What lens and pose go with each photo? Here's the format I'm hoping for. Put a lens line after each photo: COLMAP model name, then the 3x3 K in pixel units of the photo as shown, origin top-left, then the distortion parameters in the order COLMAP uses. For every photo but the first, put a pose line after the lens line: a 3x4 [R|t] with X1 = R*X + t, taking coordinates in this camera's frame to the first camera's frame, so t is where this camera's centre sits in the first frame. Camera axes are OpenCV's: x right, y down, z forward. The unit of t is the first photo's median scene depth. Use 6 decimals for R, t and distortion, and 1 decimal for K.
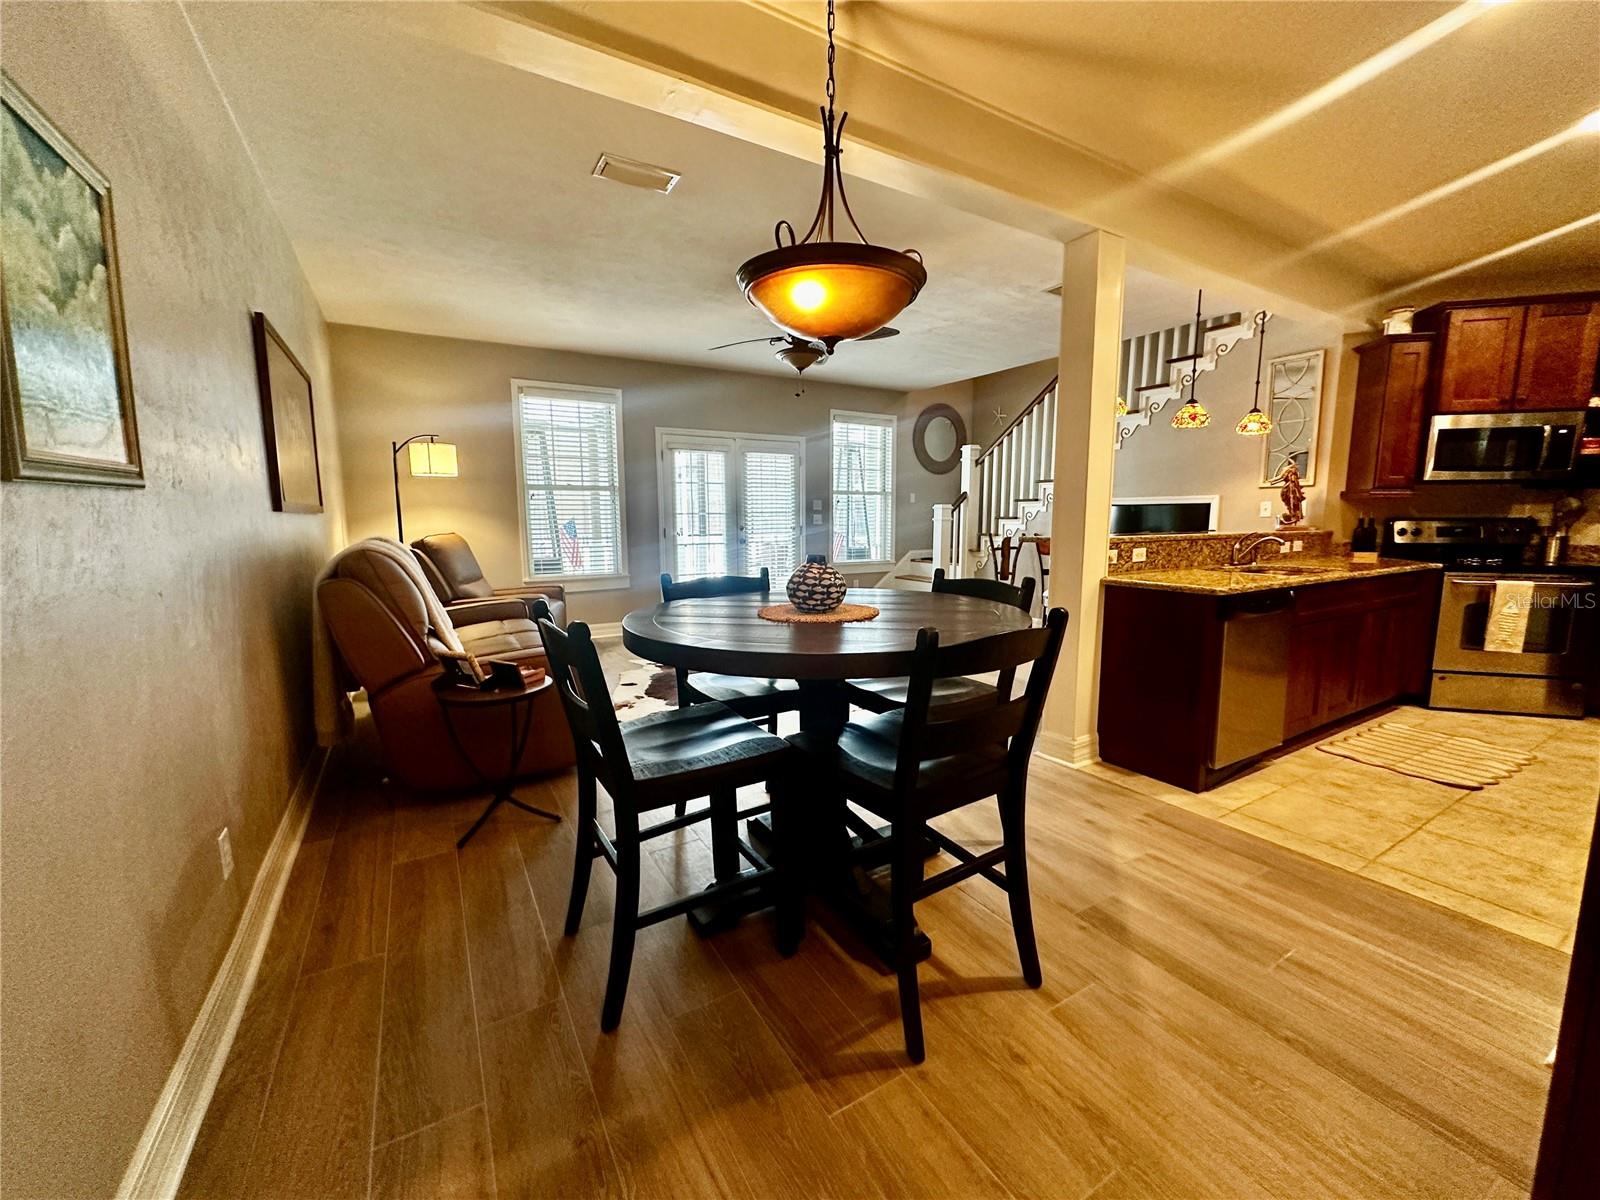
lens RADIAL K [[638.5, 0, 800.1], [0, 638.5, 598.1], [0, 0, 1]] dist [-0.005780, -0.000100]
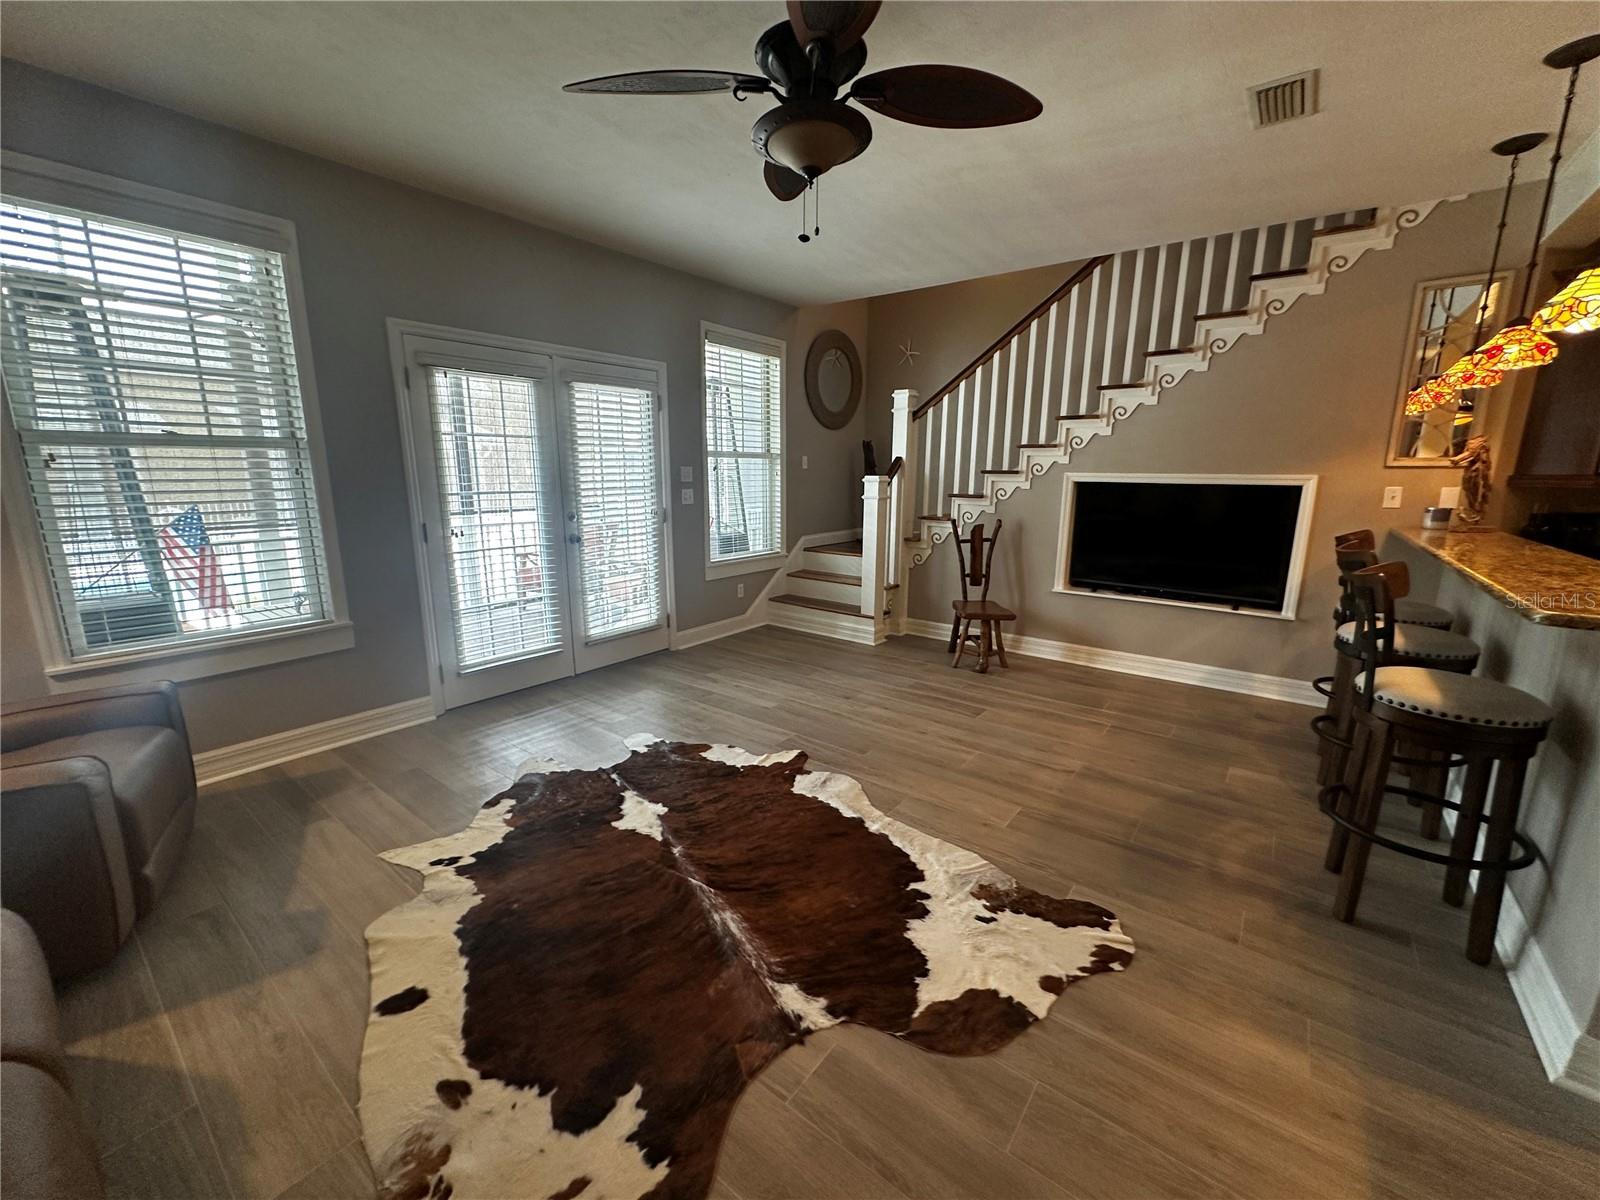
lens RADIAL K [[638.5, 0, 798.9], [0, 638.5, 597.1], [0, 0, 1]] dist [-0.005780, -0.000100]
pose [[0.930034, -0.065214, 0.361640, -0.120967], [0.039094, 0.996101, 0.079088, -0.079681], [-0.365387, -0.059417, 0.928957, 0.413237]]
